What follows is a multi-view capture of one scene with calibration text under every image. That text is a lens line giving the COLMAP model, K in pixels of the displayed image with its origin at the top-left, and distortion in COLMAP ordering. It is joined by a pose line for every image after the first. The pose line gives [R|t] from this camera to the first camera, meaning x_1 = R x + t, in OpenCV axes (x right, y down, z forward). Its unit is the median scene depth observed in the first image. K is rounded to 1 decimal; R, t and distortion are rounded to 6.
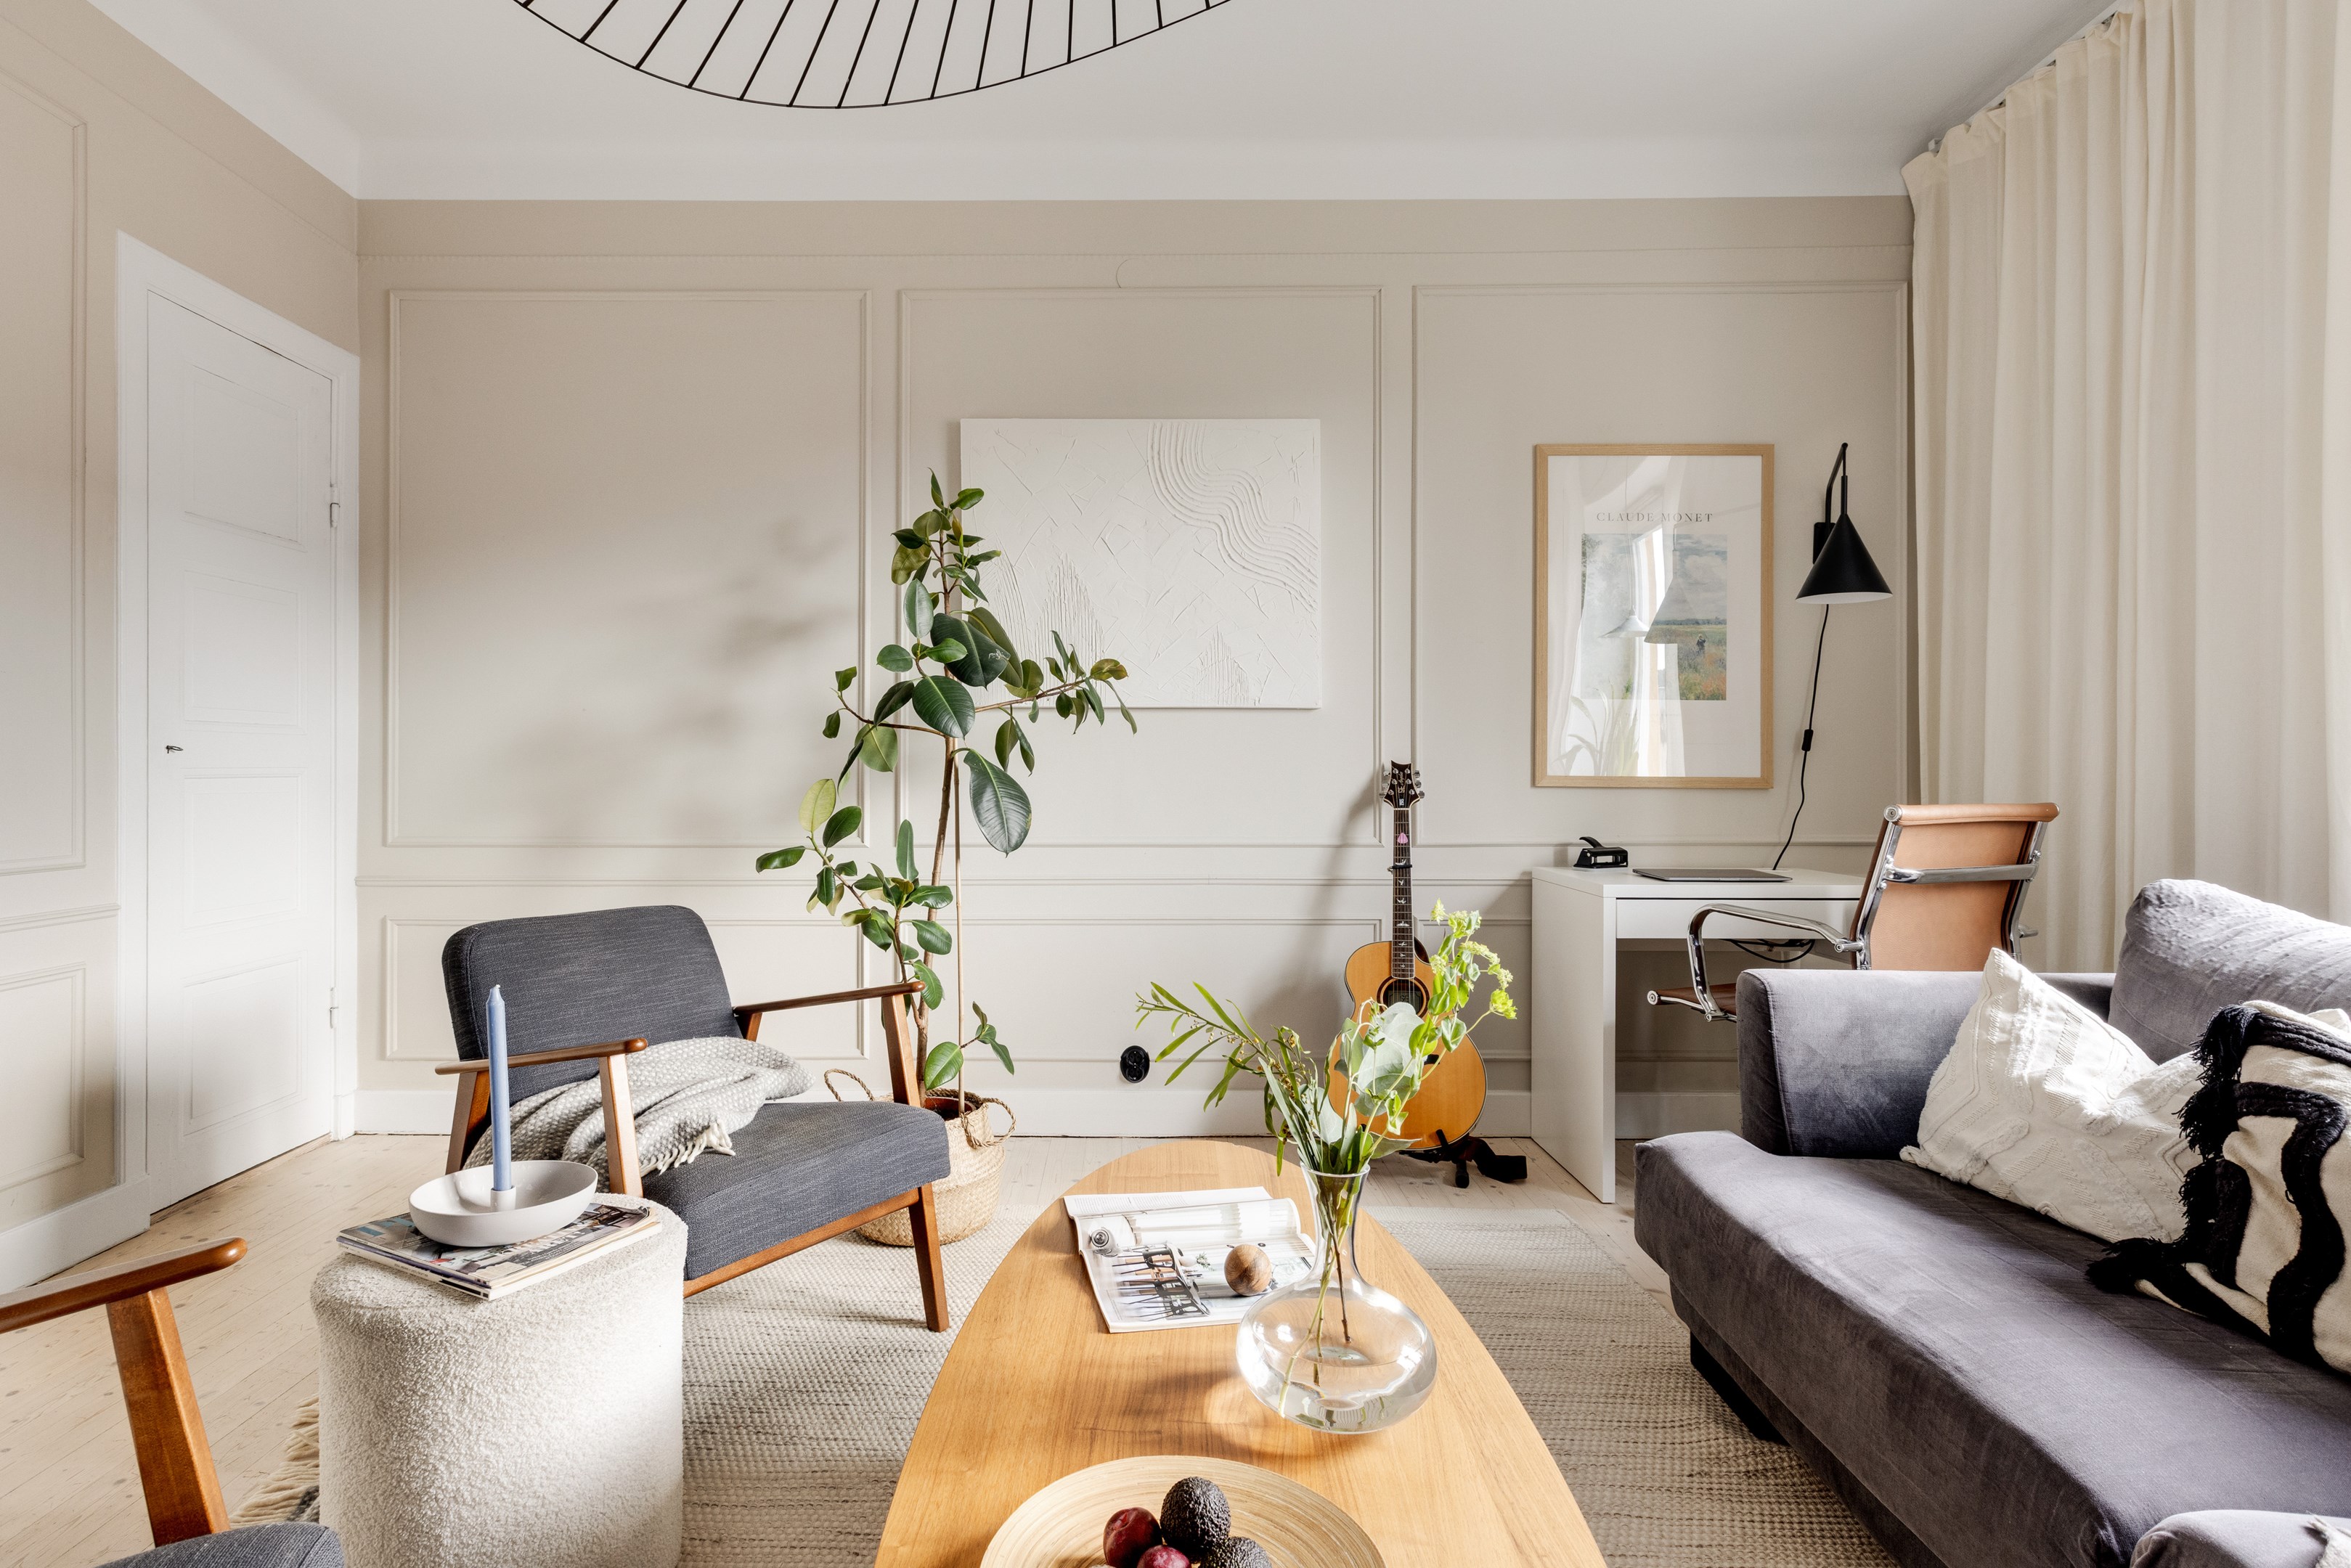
lens RADIAL K [[1155.8, 0, 1122.1], [0, 1155.8, 771.0], [0, 0, 1]] dist [0.005802, 0.000360]
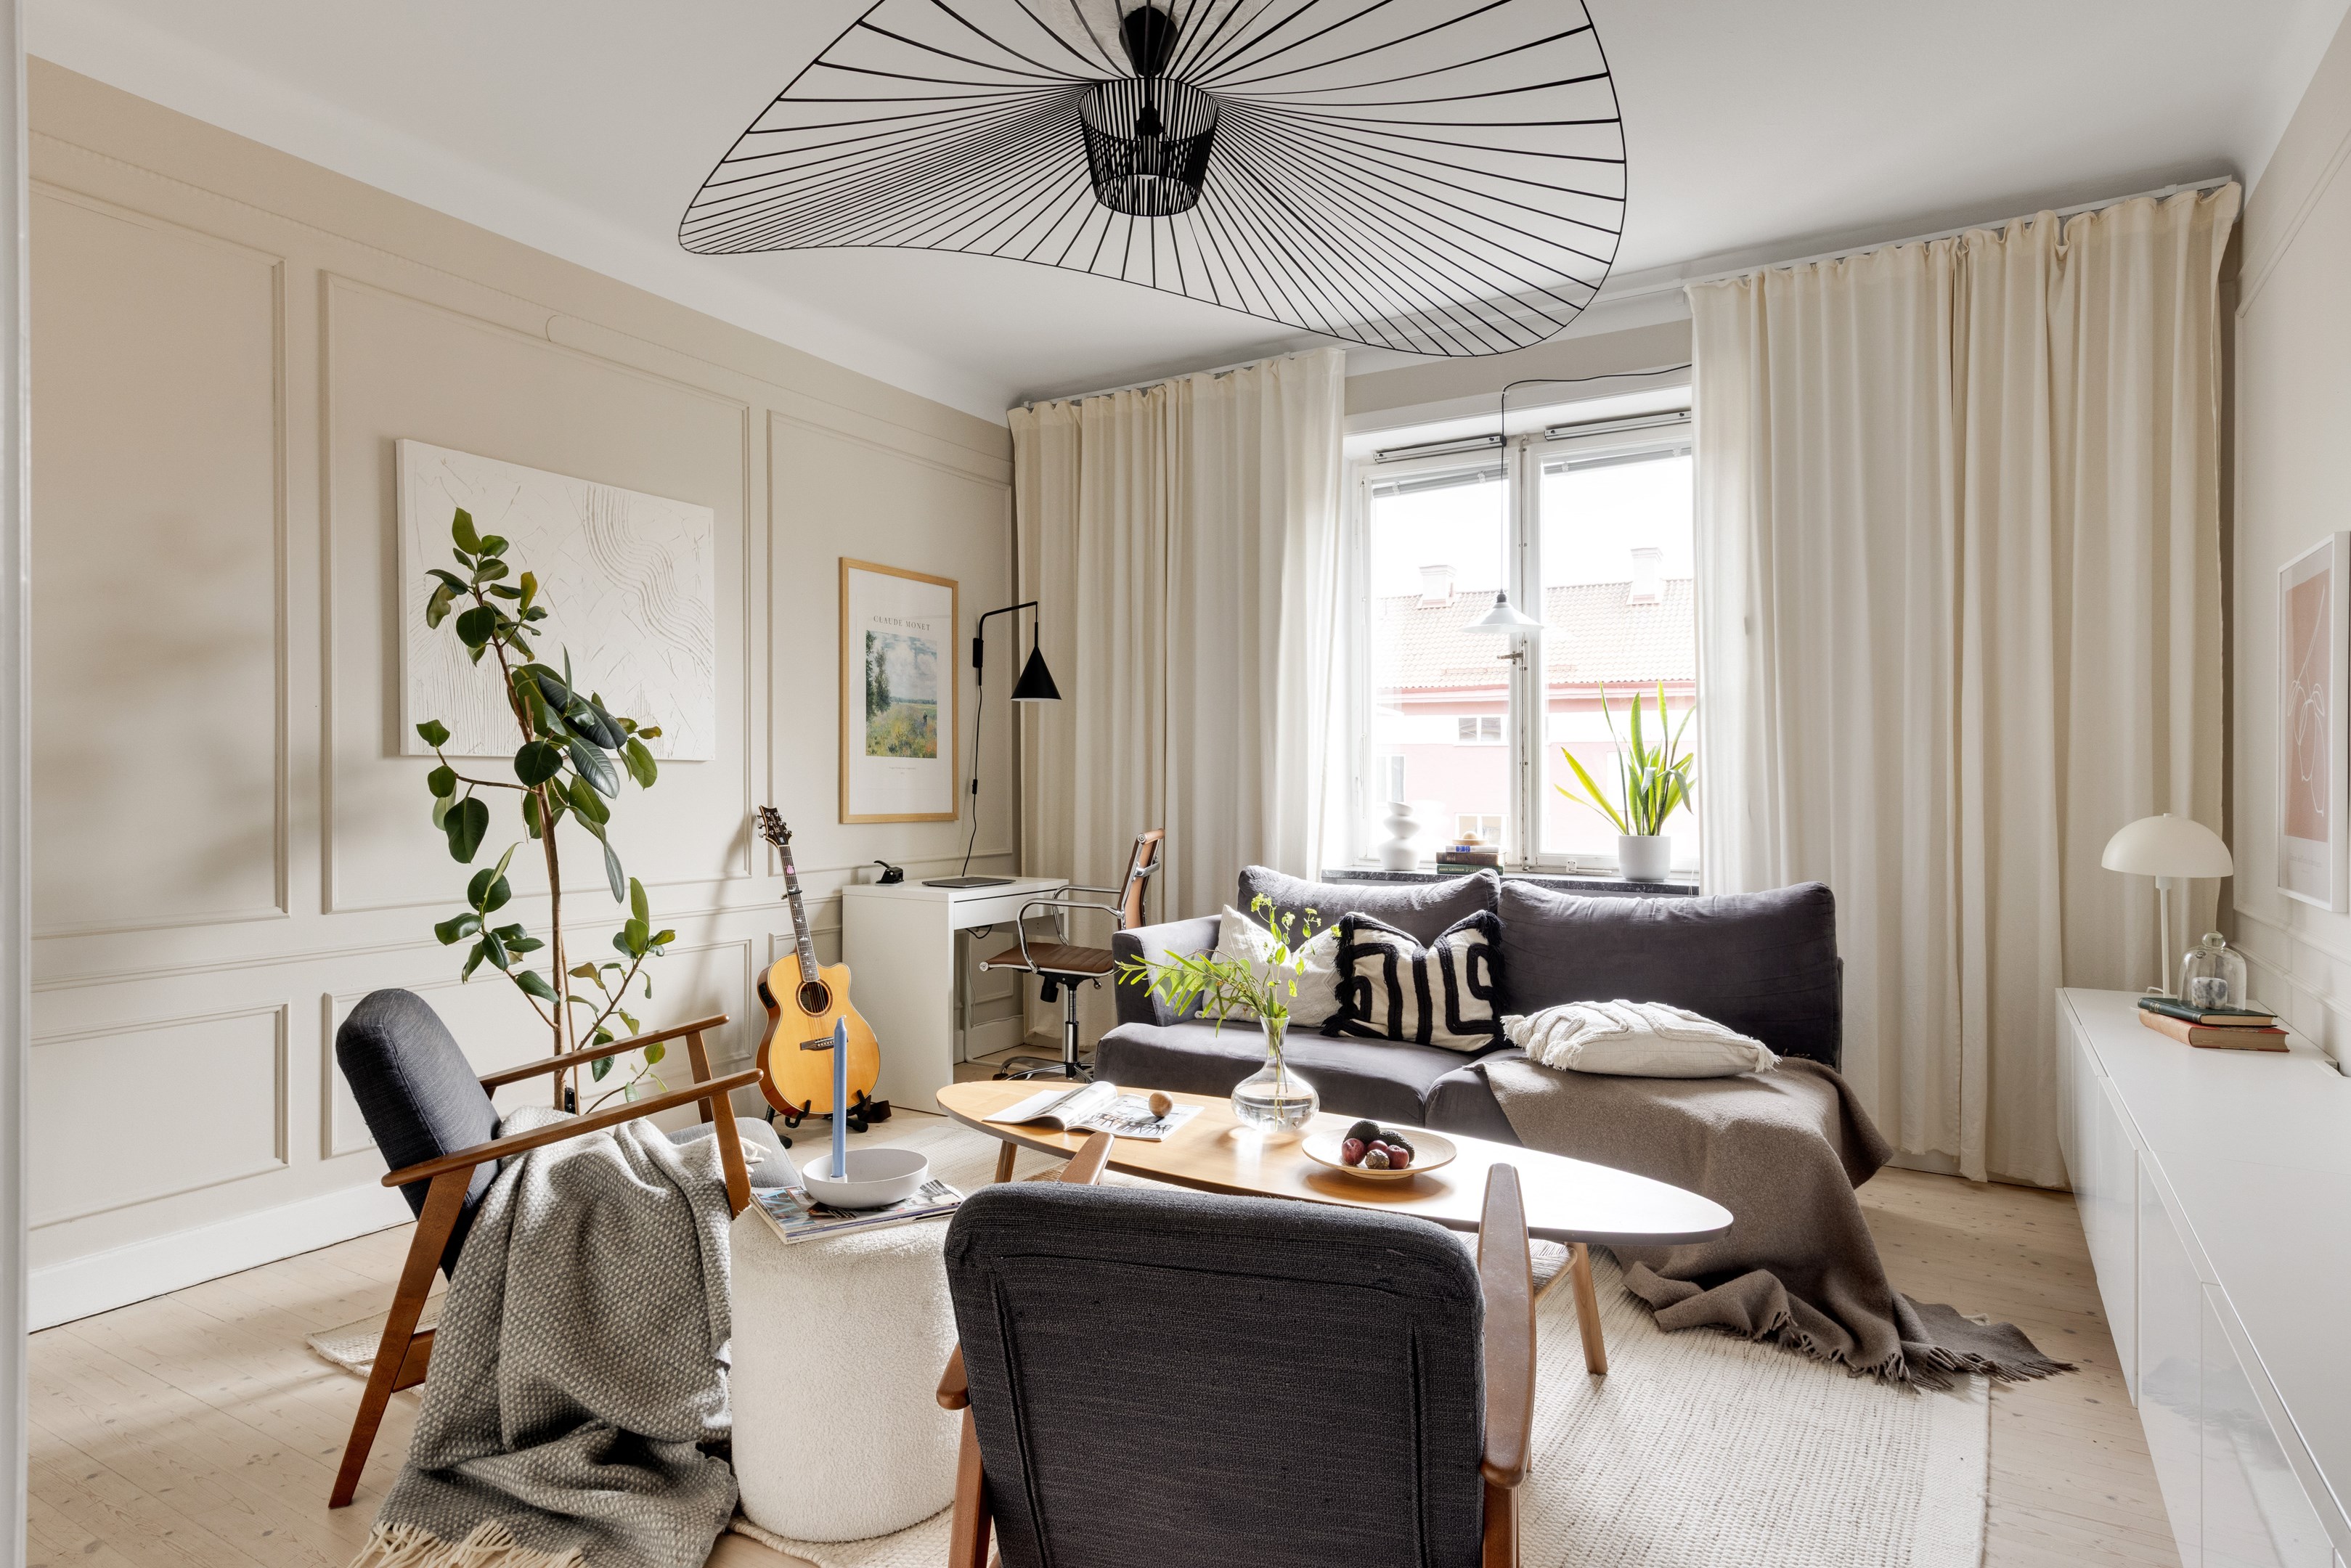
lens RADIAL K [[1354.9, 0, 1037.8], [0, 1354.9, 778.0], [0, 0, 1]] dist [-0.003067, -0.002451]
pose [[0.549236, -0.001360, 0.835666, -0.876938], [-0.002145, 0.999993, 0.003038, -0.047112], [-0.835664, -0.003461, 0.549230, -0.011502]]
